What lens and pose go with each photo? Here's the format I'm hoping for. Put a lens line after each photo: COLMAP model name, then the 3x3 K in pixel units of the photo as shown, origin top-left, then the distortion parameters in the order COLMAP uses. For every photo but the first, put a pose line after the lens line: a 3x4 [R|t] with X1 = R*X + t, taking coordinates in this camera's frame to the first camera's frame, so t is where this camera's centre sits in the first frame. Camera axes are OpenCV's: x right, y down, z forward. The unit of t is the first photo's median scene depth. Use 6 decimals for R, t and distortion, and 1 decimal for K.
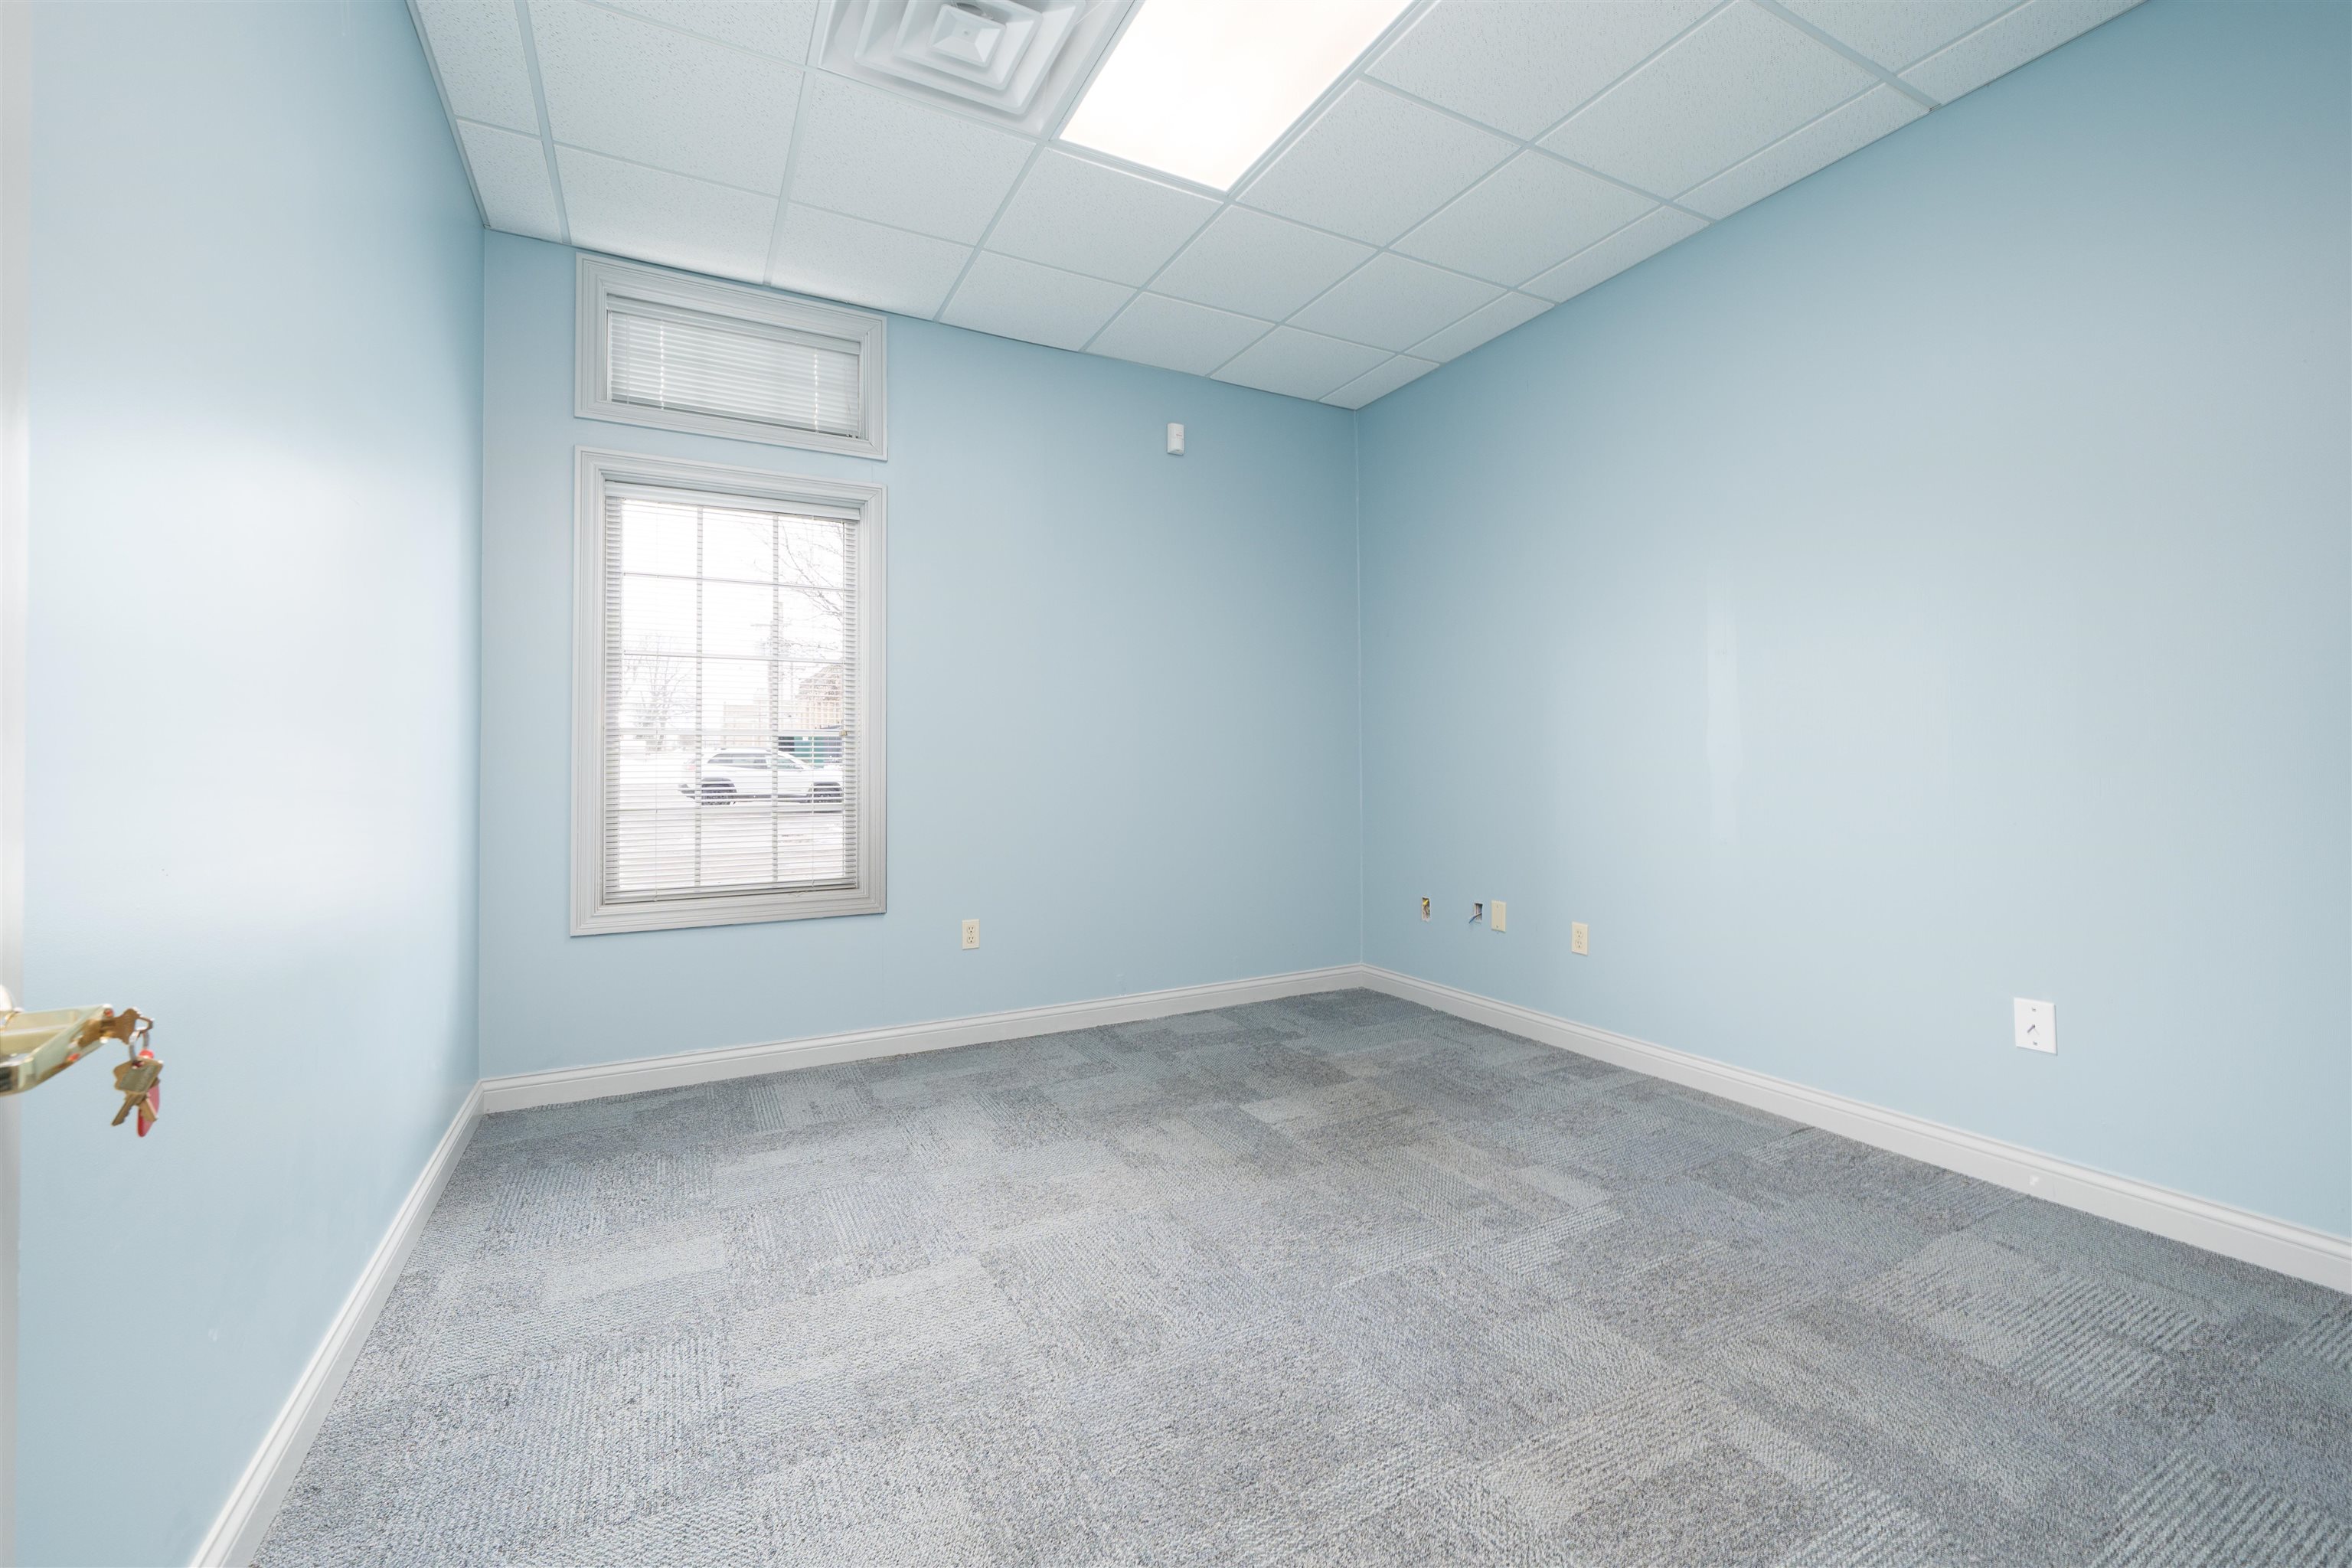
lens RADIAL K [[938.6, 0, 1169.8], [0, 938.6, 778.8], [0, 0, 1]] dist [0.000889, 0.000076]
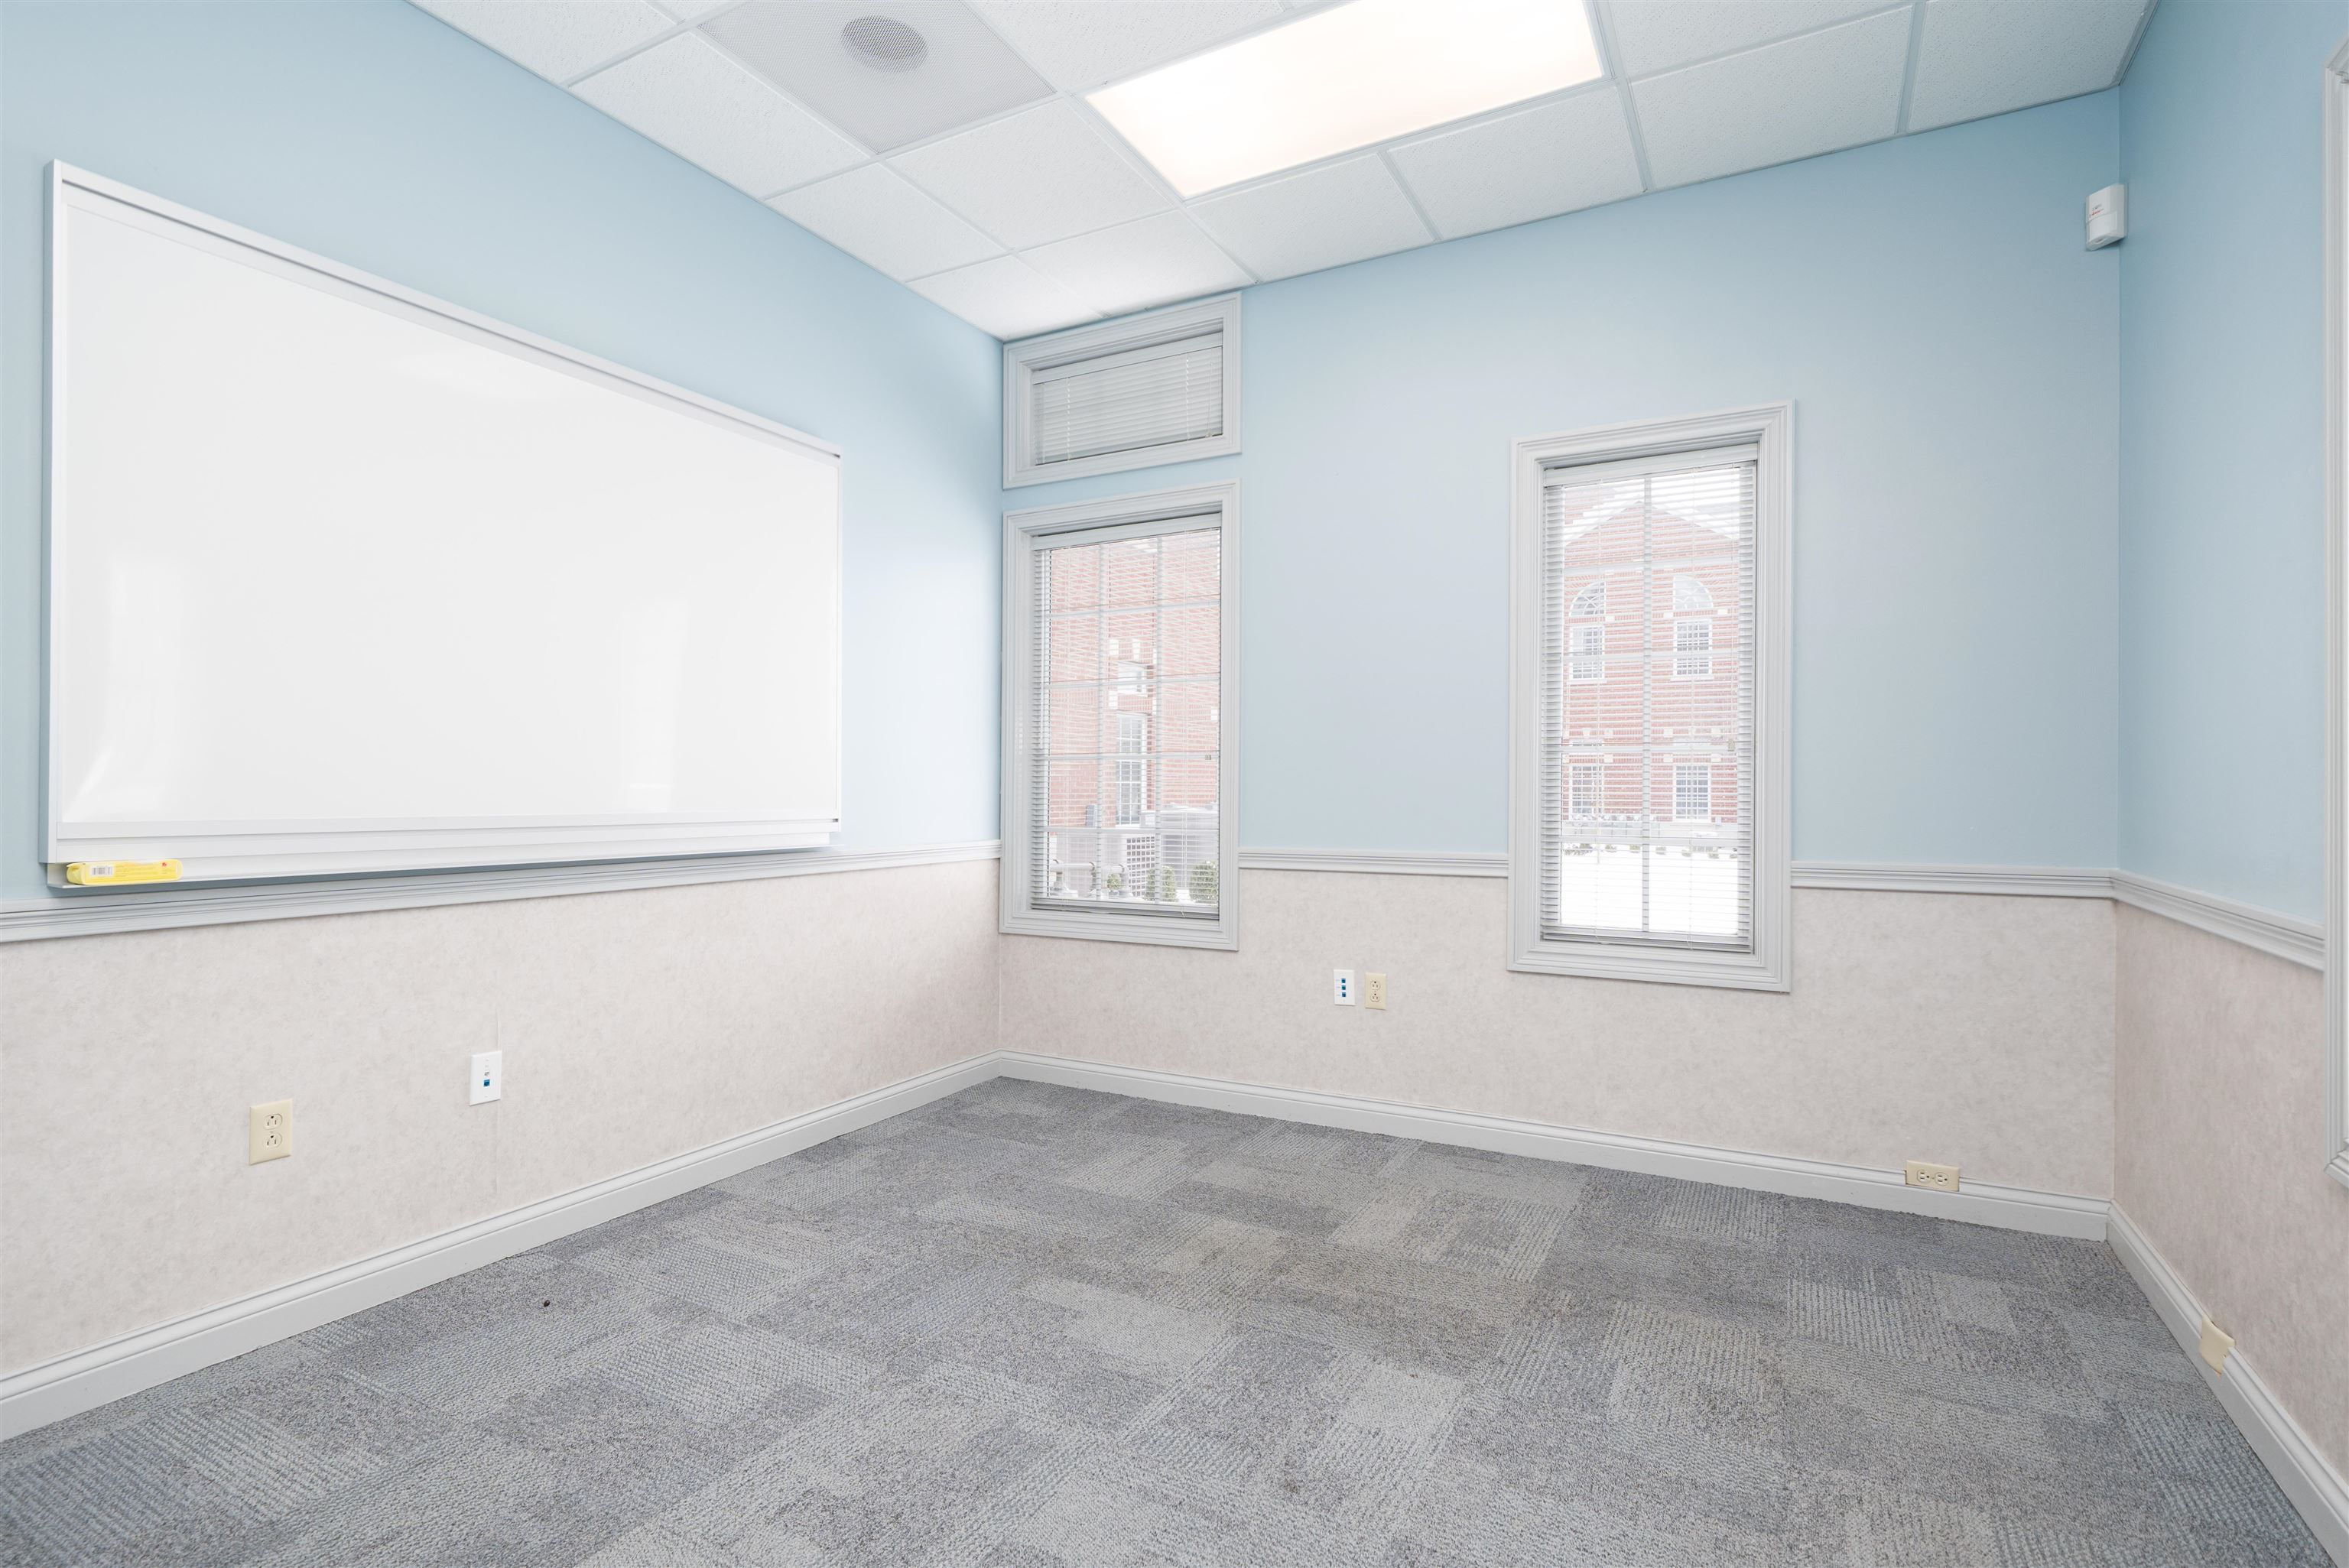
lens RADIAL K [[1179.8, 0, 1176.7], [0, 1179.8, 776.8], [0, 0, 1]] dist [0.000436, 0.000171]
pose [[0.578050, 0.000630, -0.816001, 0.164238], [-0.019105, 0.999736, -0.012761, -0.001096], [0.815778, 0.022966, 0.577910, 0.082865]]
